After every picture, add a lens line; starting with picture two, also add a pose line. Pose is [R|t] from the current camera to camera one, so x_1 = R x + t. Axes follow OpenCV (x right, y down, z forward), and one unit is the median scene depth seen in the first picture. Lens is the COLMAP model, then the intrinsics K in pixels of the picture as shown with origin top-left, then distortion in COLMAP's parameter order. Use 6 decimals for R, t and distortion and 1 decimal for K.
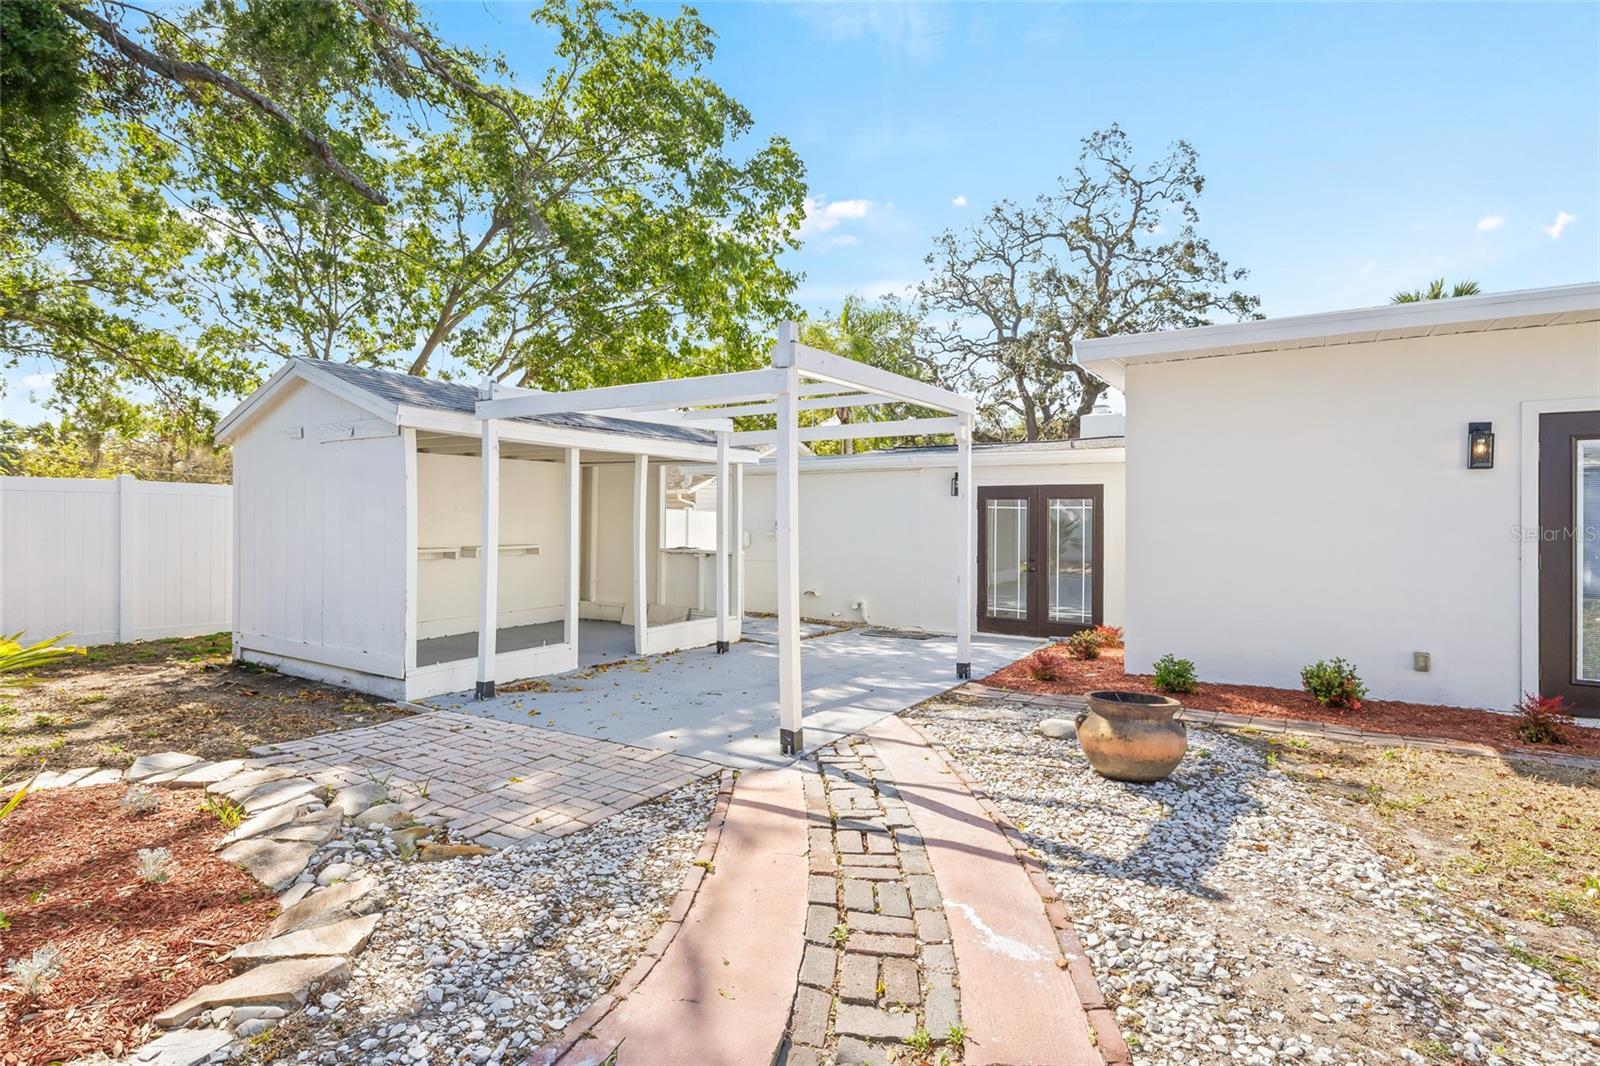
lens RADIAL K [[804.8, 0, 800.6], [0, 804.8, 520.8], [0, 0, 1]] dist [0.007213, 0.000503]
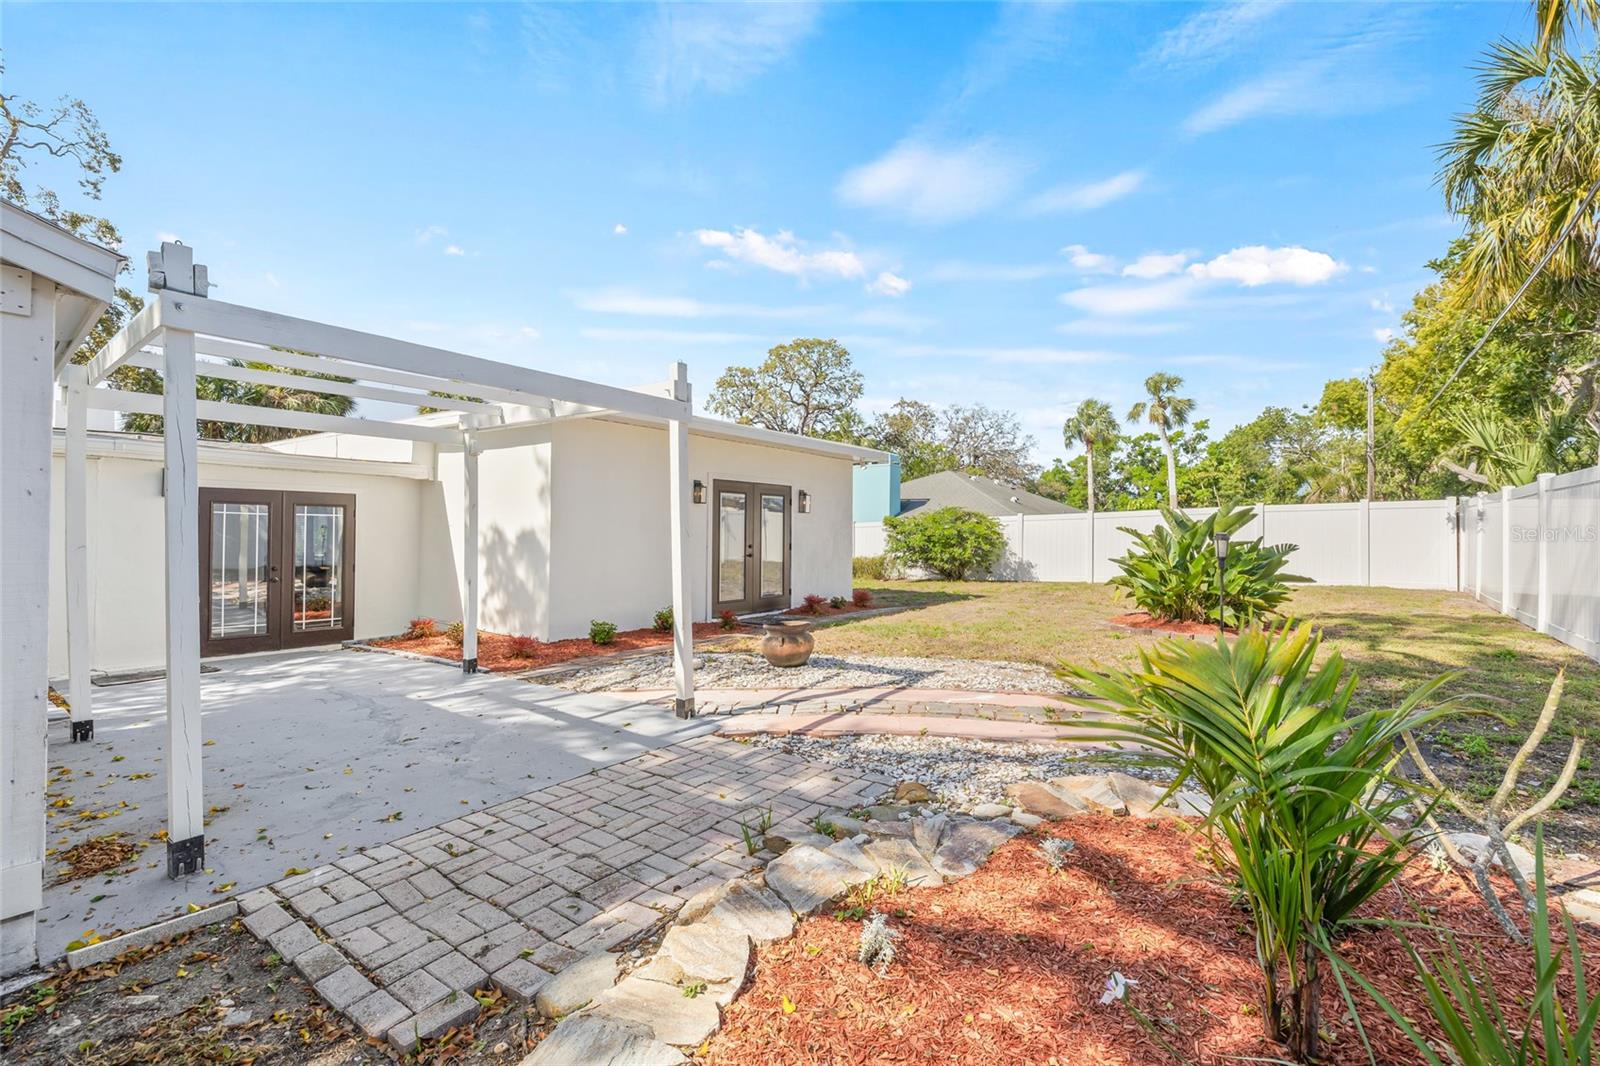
lens RADIAL K [[686.7, 0, 793.6], [0, 686.7, 531.6], [0, 0, 1]] dist [0.008321, -0.000395]
pose [[0.080852, 0.001887, 0.996724, -0.473937], [0.003313, 0.999992, -0.002162, 0.007365], [-0.996721, 0.003477, 0.080845, 0.354003]]
